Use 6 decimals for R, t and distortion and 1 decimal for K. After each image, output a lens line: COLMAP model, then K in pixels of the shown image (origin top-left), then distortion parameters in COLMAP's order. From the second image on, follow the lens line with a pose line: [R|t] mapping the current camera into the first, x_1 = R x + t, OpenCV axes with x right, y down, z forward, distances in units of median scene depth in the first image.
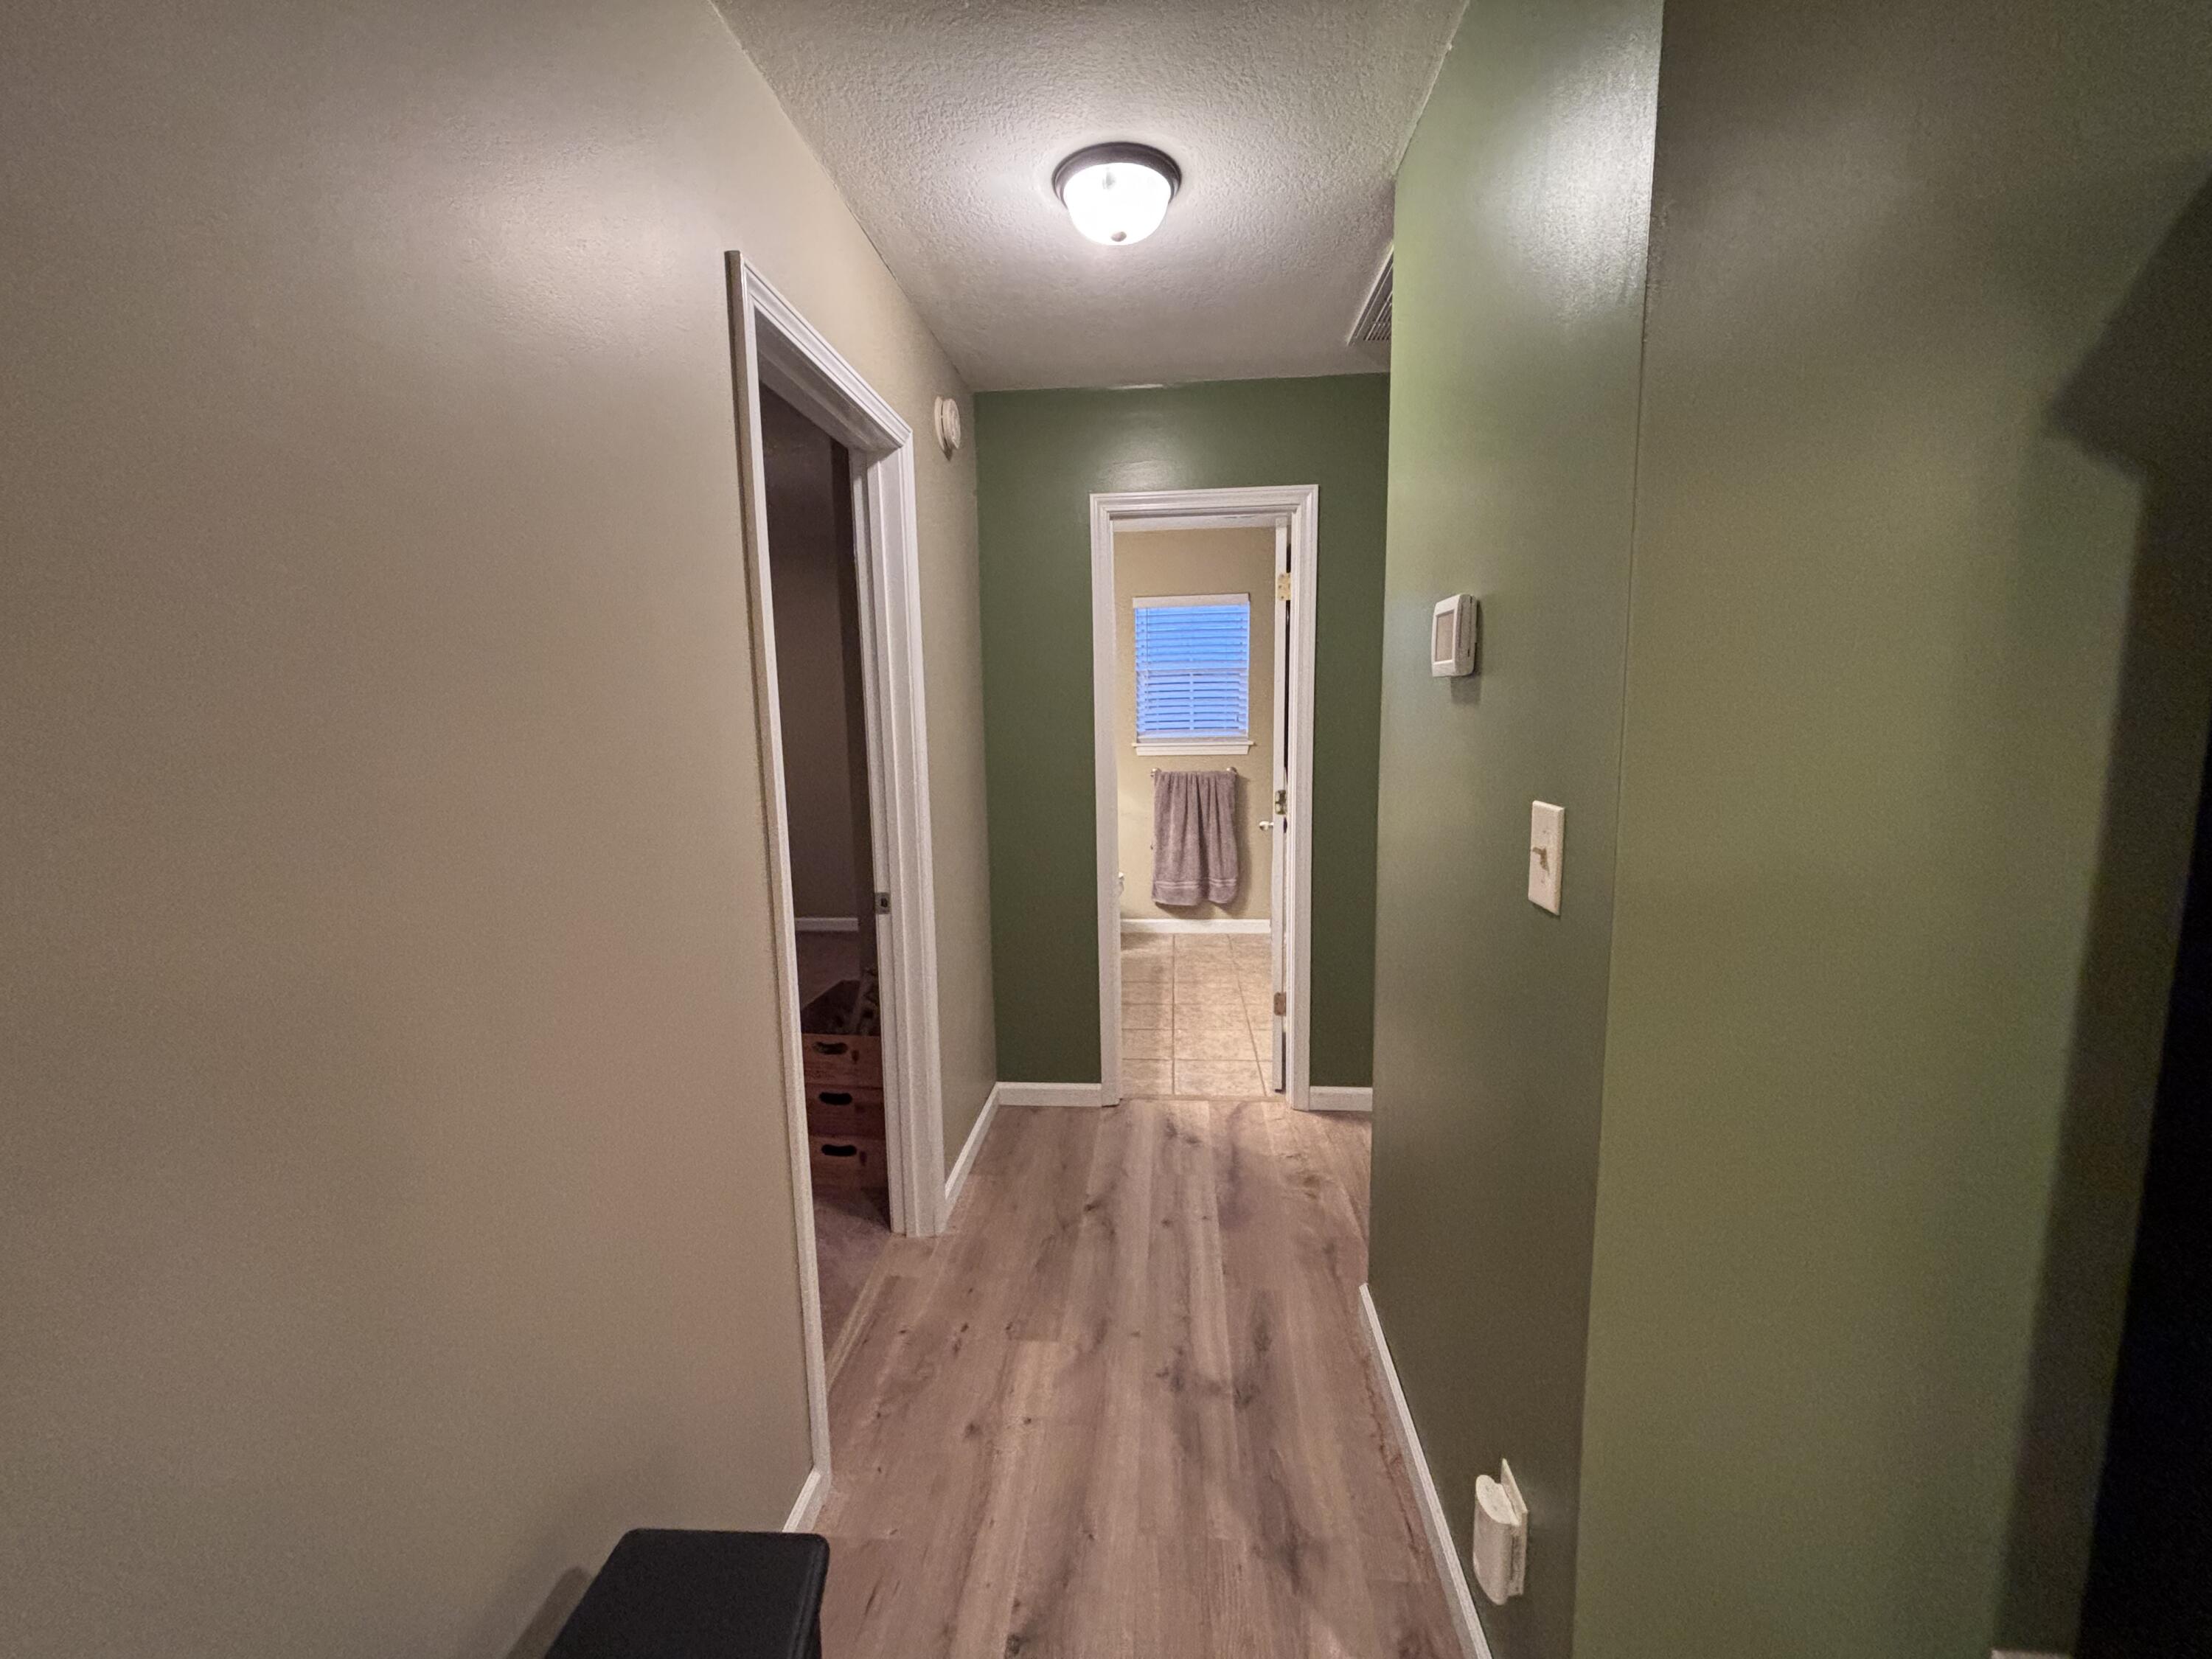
lens RADIAL K [[903.6, 0, 1098.8], [0, 903.6, 825.4], [0, 0, 1]] dist [-0.000941, -0.000102]
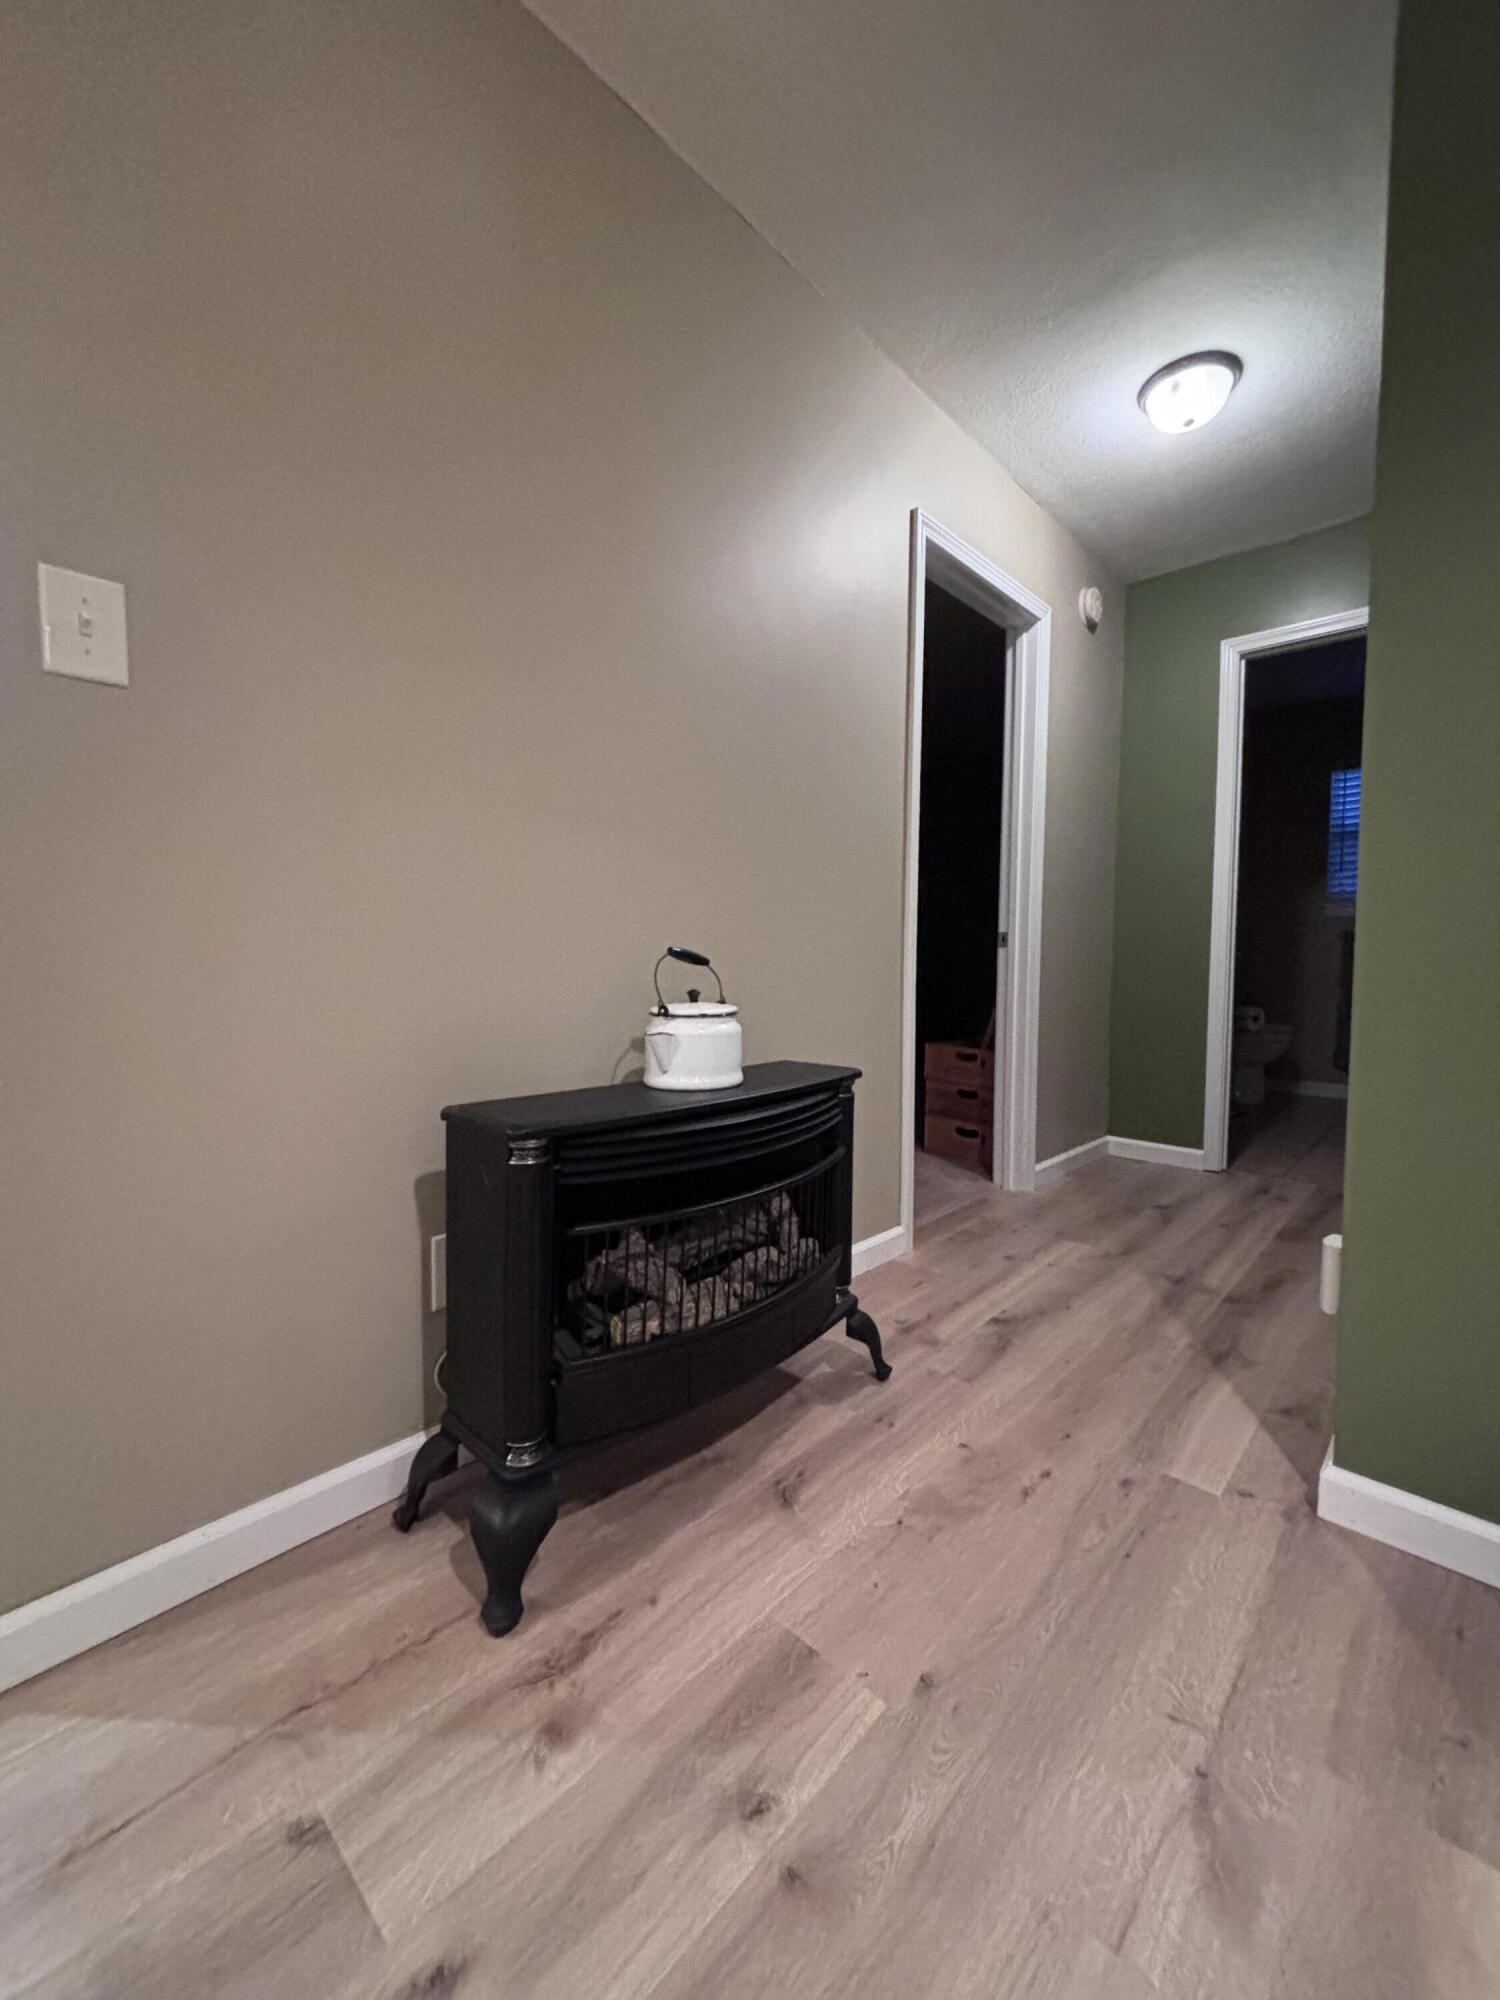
lens RADIAL K [[817.0, 0, 758.7], [0, 817.0, 1000.1], [0, 0, 1]] dist [-0.000941, -0.000102]
pose [[0.794747, 0.056967, -0.604261, 0.267467], [-0.096543, 0.994775, -0.033195, 0.293831], [0.599213, 0.084719, 0.796095, -0.278422]]
